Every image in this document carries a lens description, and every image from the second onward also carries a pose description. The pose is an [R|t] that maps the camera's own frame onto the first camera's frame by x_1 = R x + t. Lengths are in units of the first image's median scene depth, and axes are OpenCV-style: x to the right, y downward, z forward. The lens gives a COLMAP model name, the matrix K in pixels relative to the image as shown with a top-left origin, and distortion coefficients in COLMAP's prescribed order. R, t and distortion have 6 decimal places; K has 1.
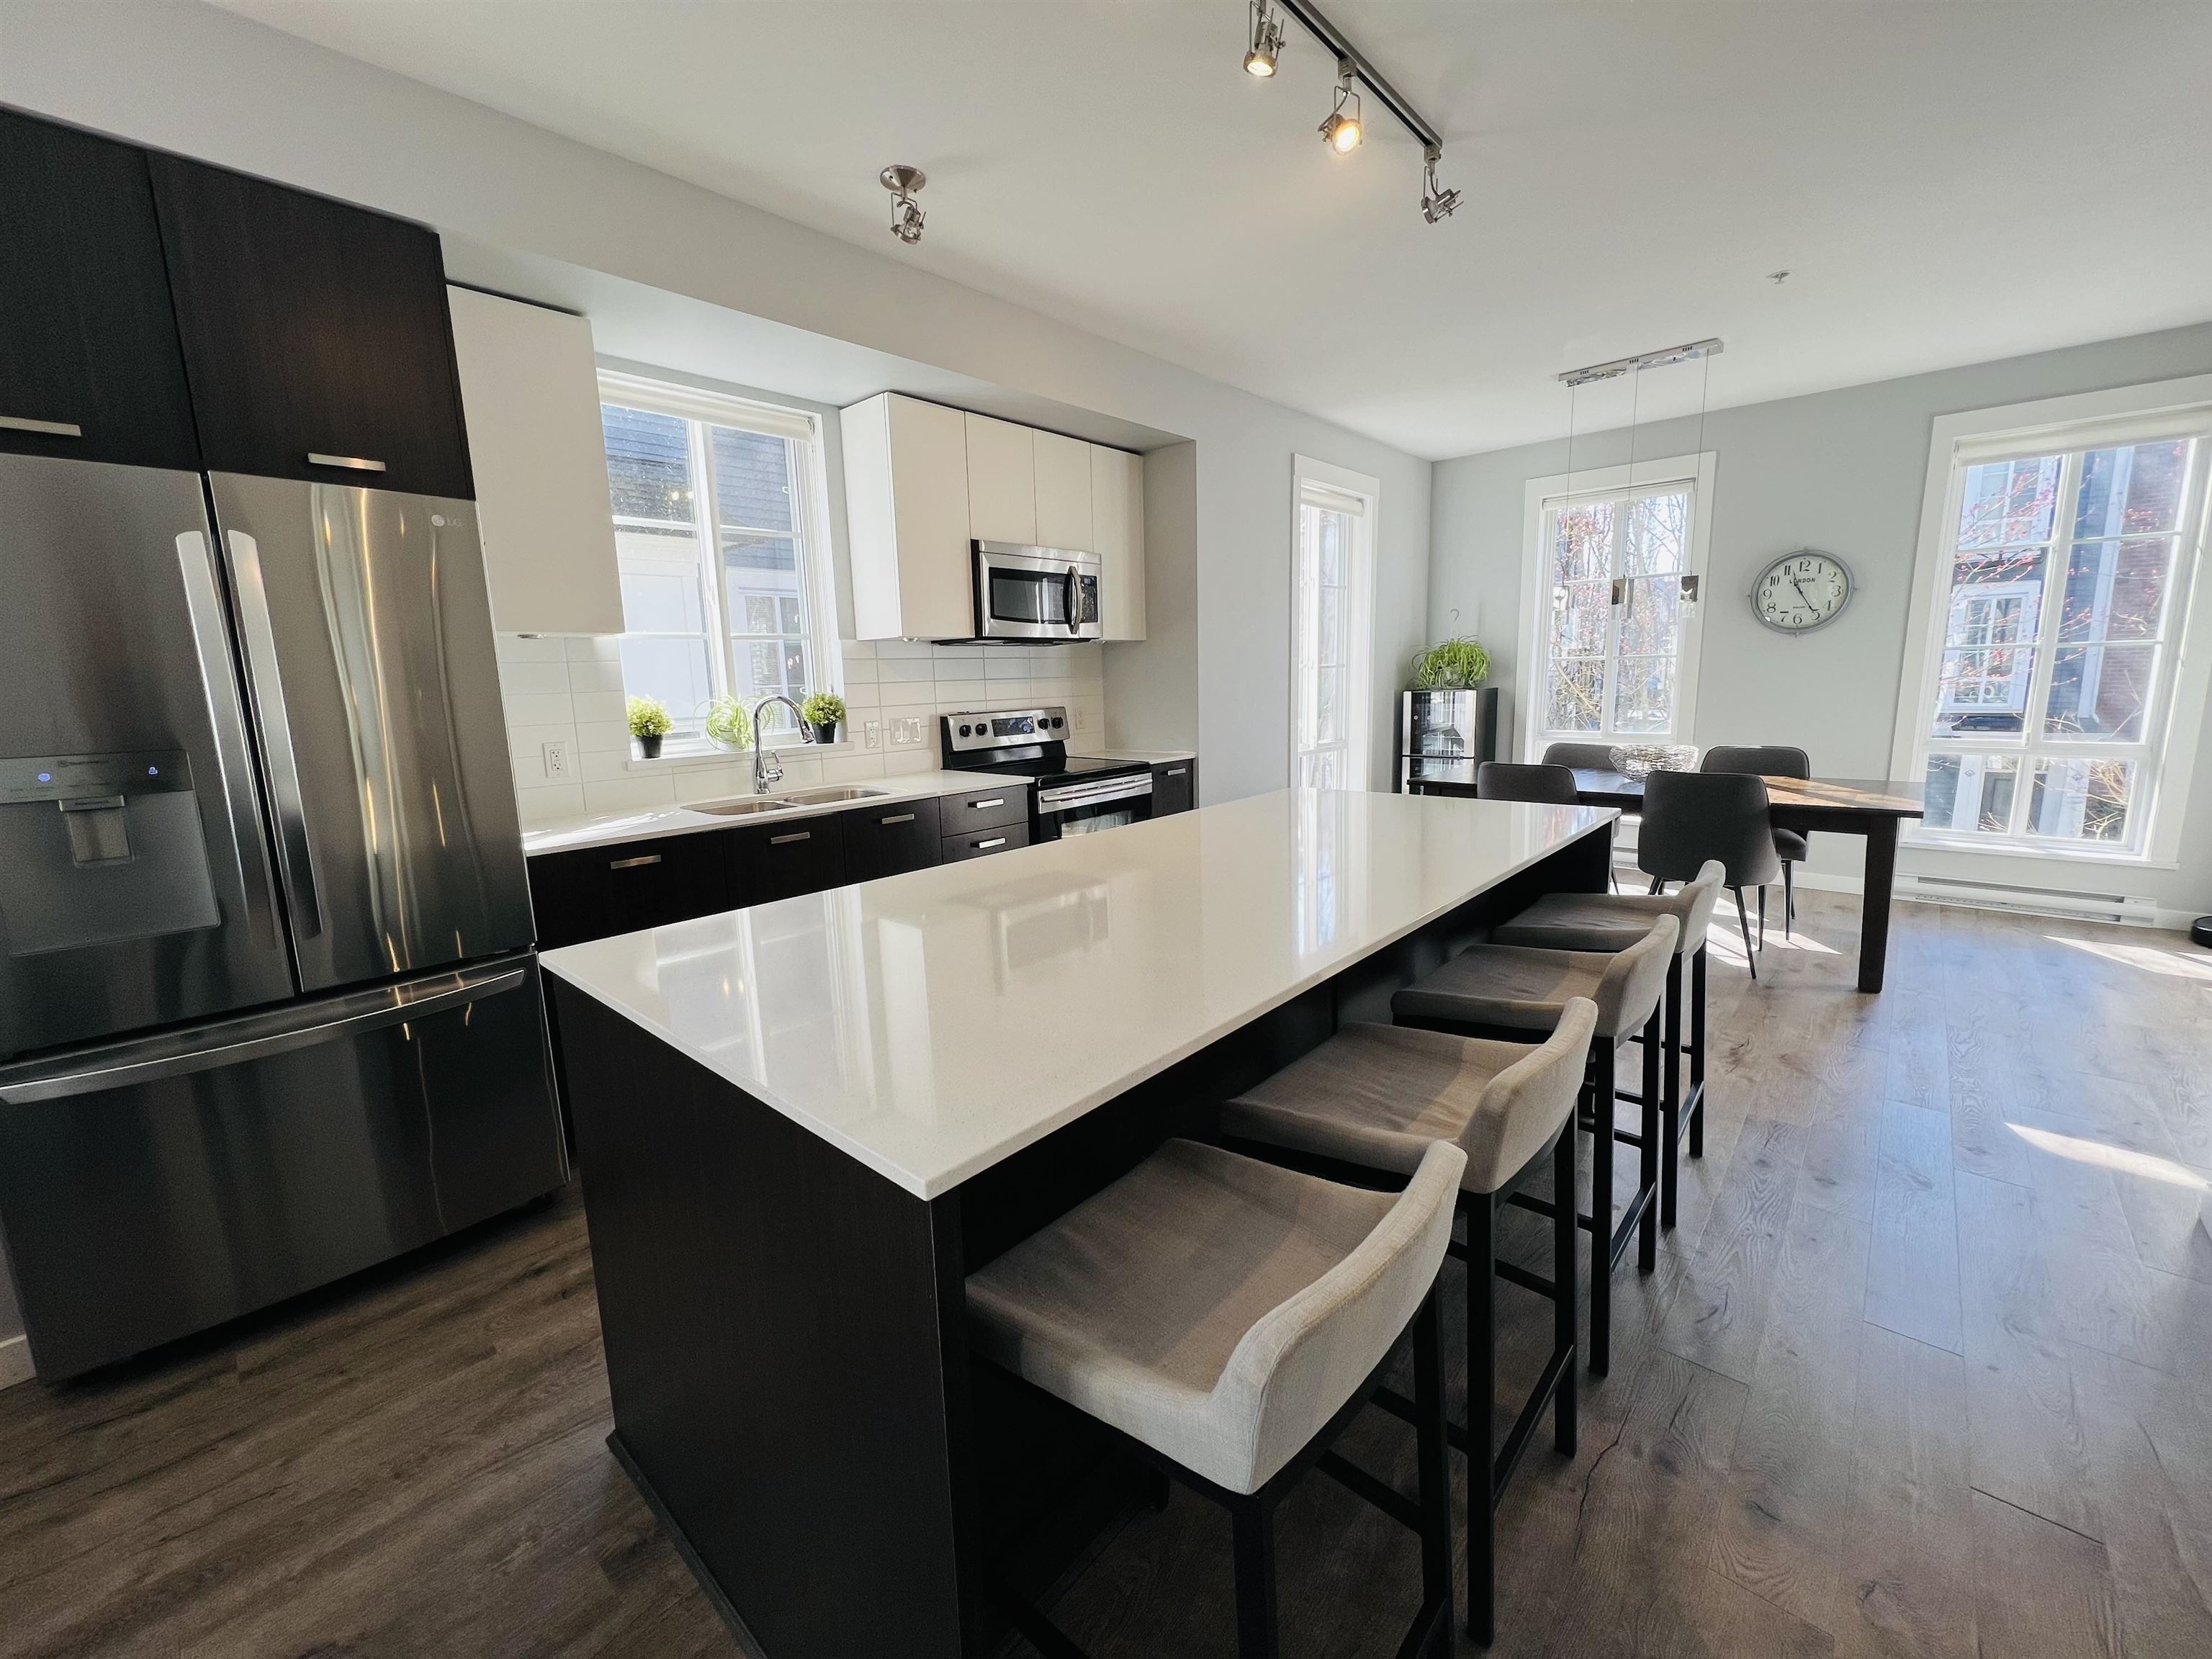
lens RADIAL K [[882.2, 0, 1102.8], [0, 882.2, 827.6], [0, 0, 1]] dist [-0.003665, -0.000695]
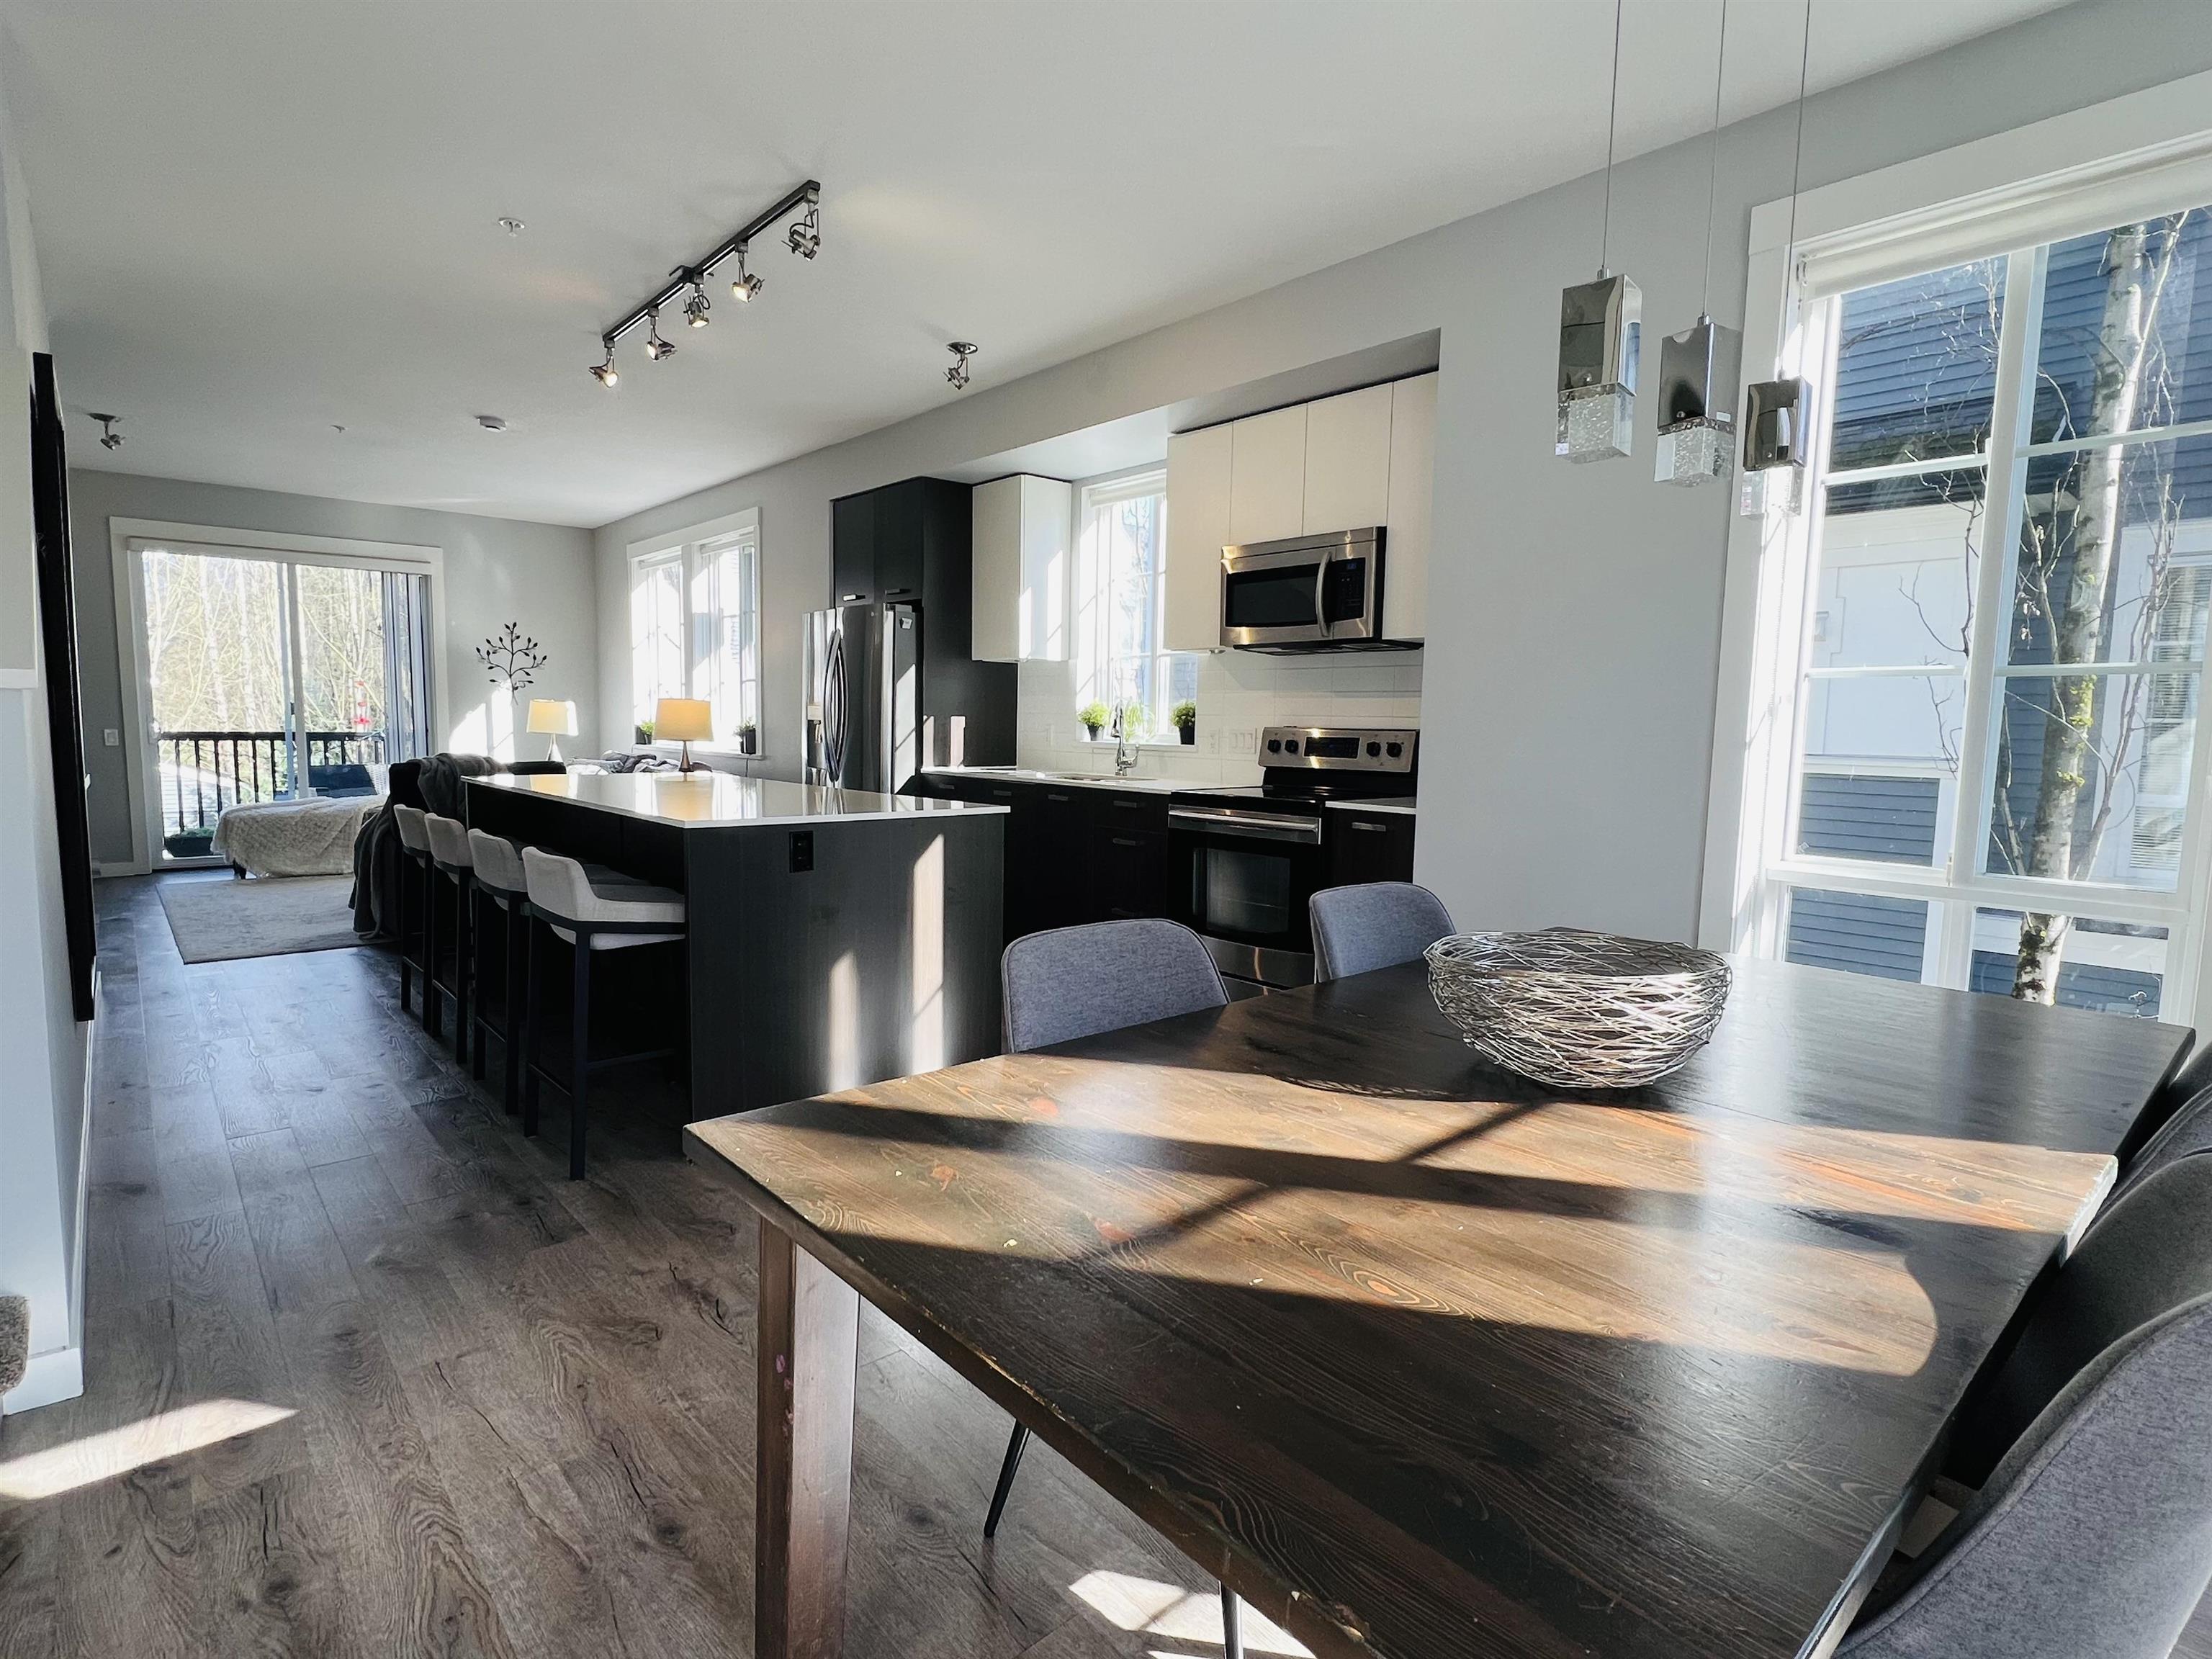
lens RADIAL K [[1109.7, 0, 1089.6], [0, 1109.7, 829.2], [0, 0, 1]] dist [0.001446, 0.001440]
pose [[-0.105607, 0.124400, -0.986596, 1.004540], [-0.179819, 0.973399, 0.141984, -0.150981], [0.978014, 0.192403, -0.080428, 0.900546]]
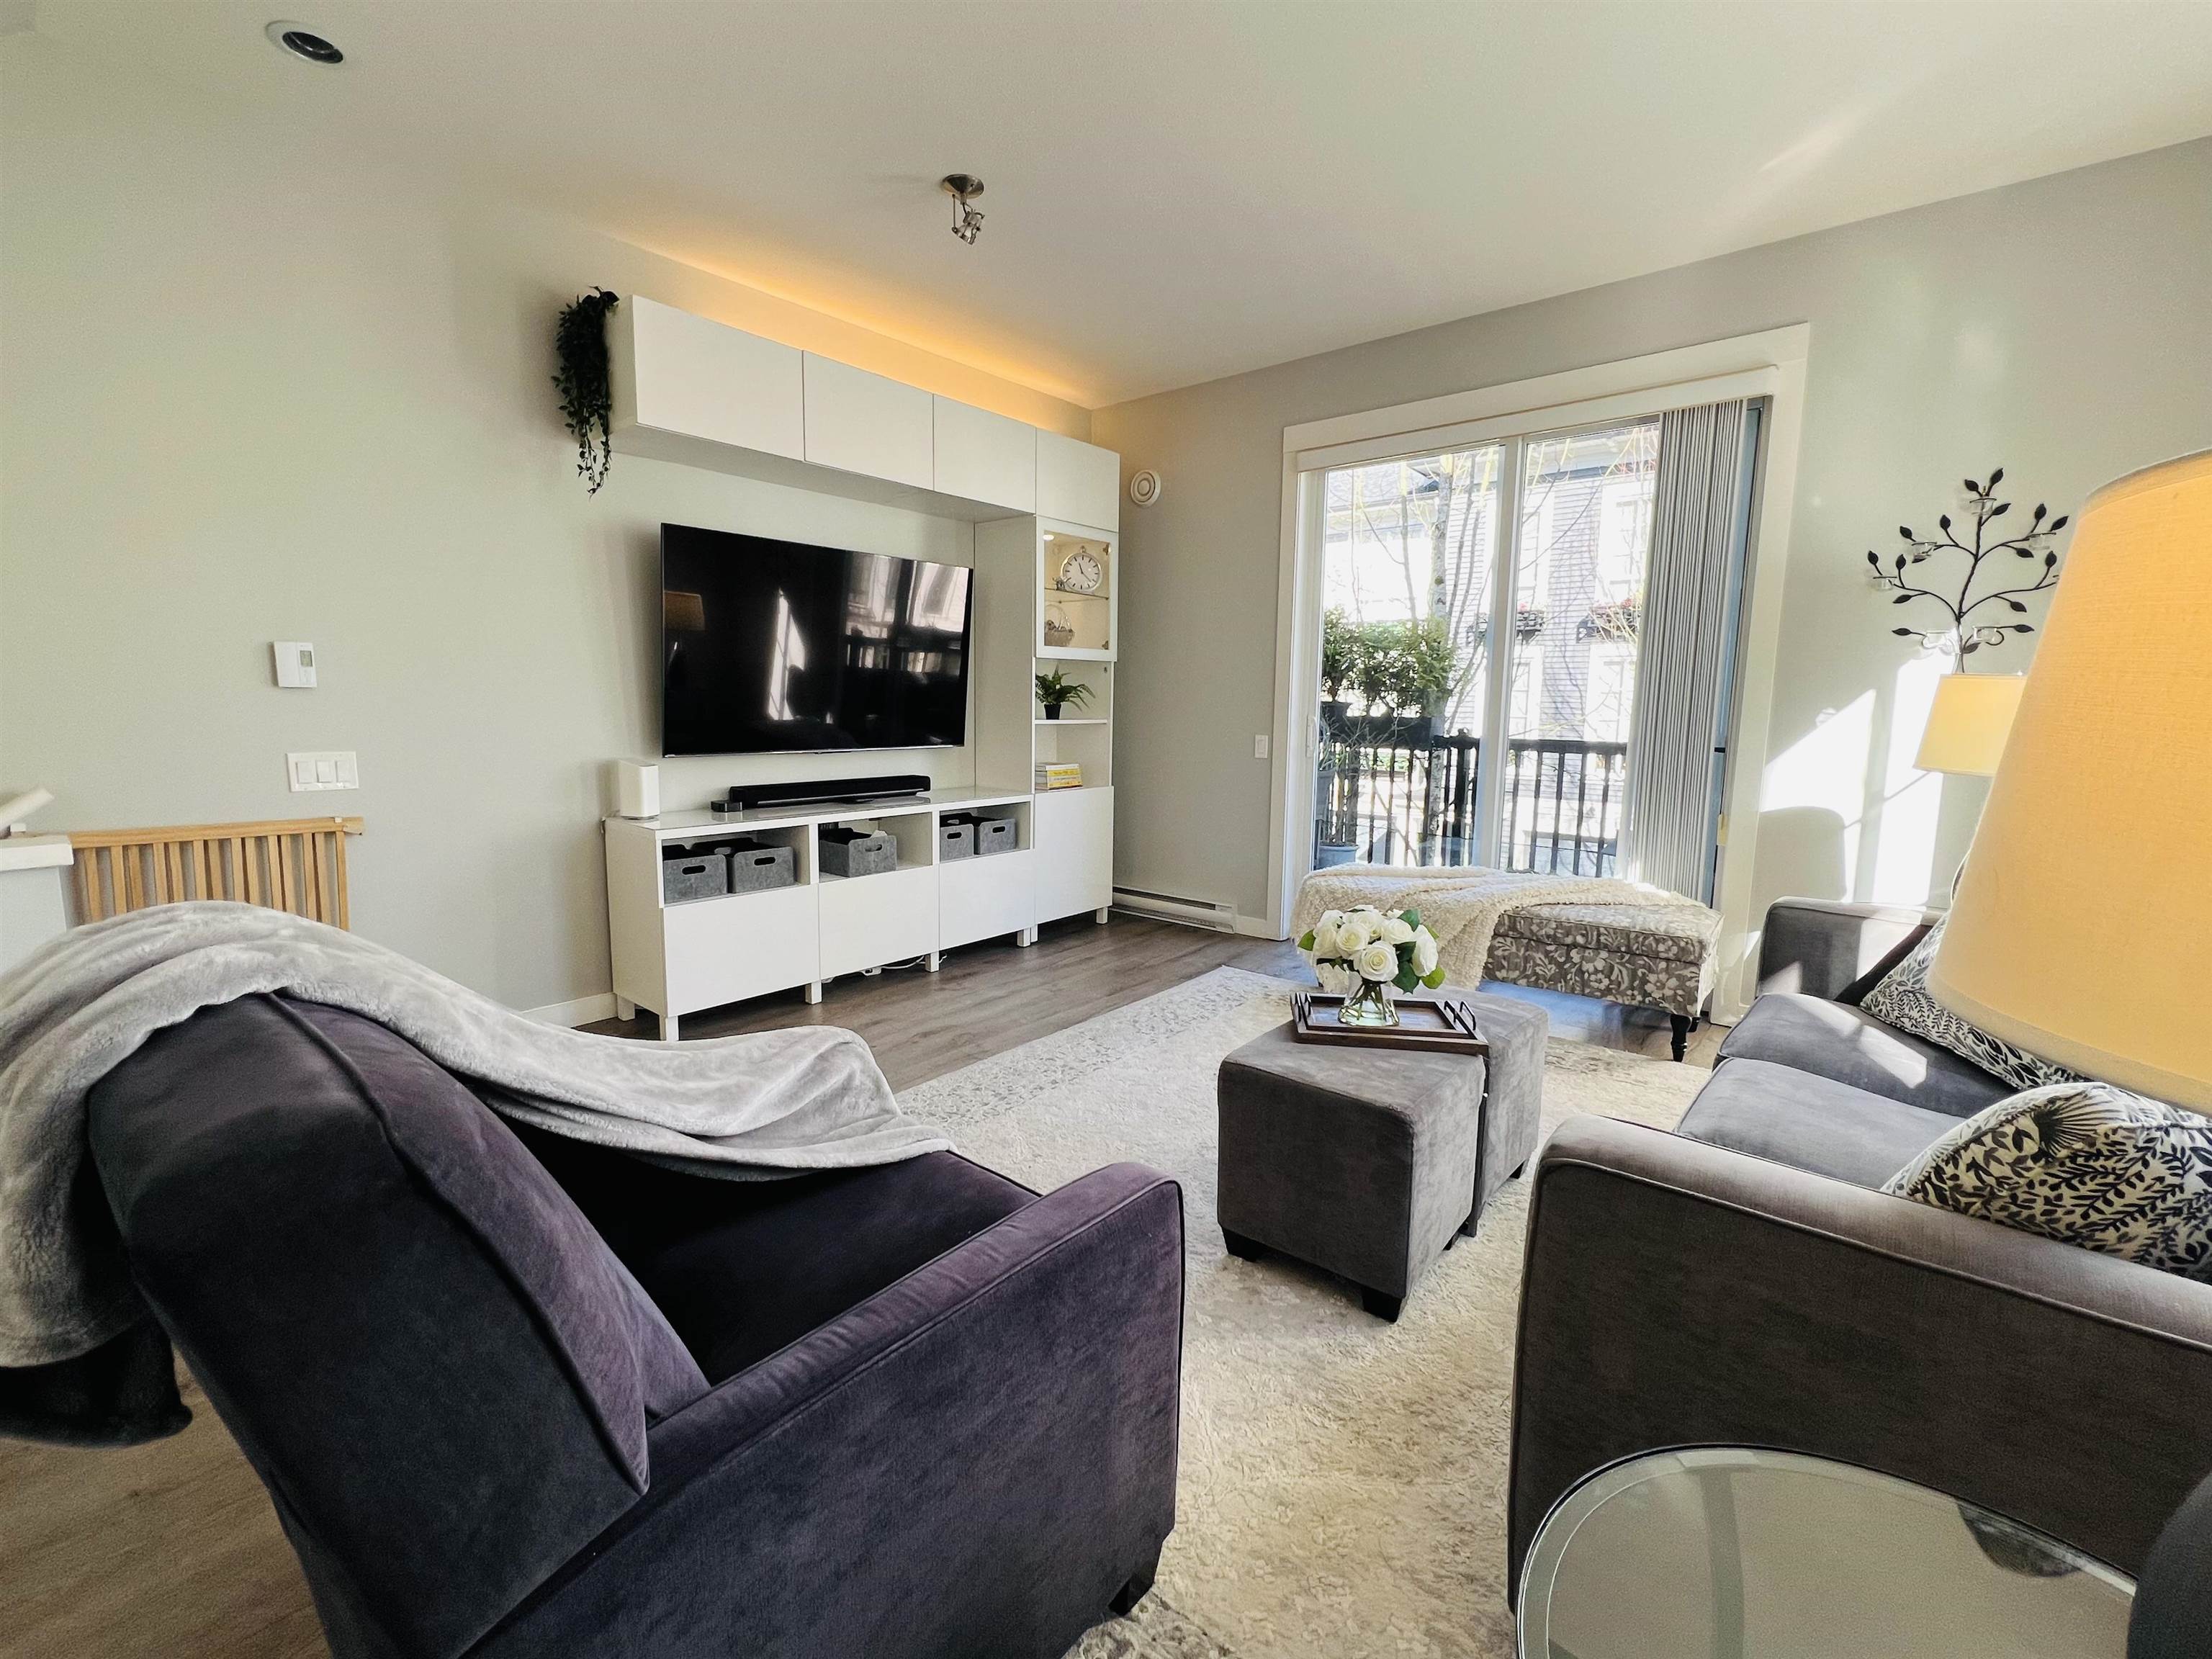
lens RADIAL K [[957.2, 0, 1099.9], [0, 957.2, 820.8], [0, 0, 1]] dist [-0.000159, -0.000174]
pose [[-0.998930, 0.022051, -0.040656, -0.401707], [0.009244, 0.956479, 0.291656, 0.003572], [0.045318, 0.290968, -0.955659, 0.250500]]
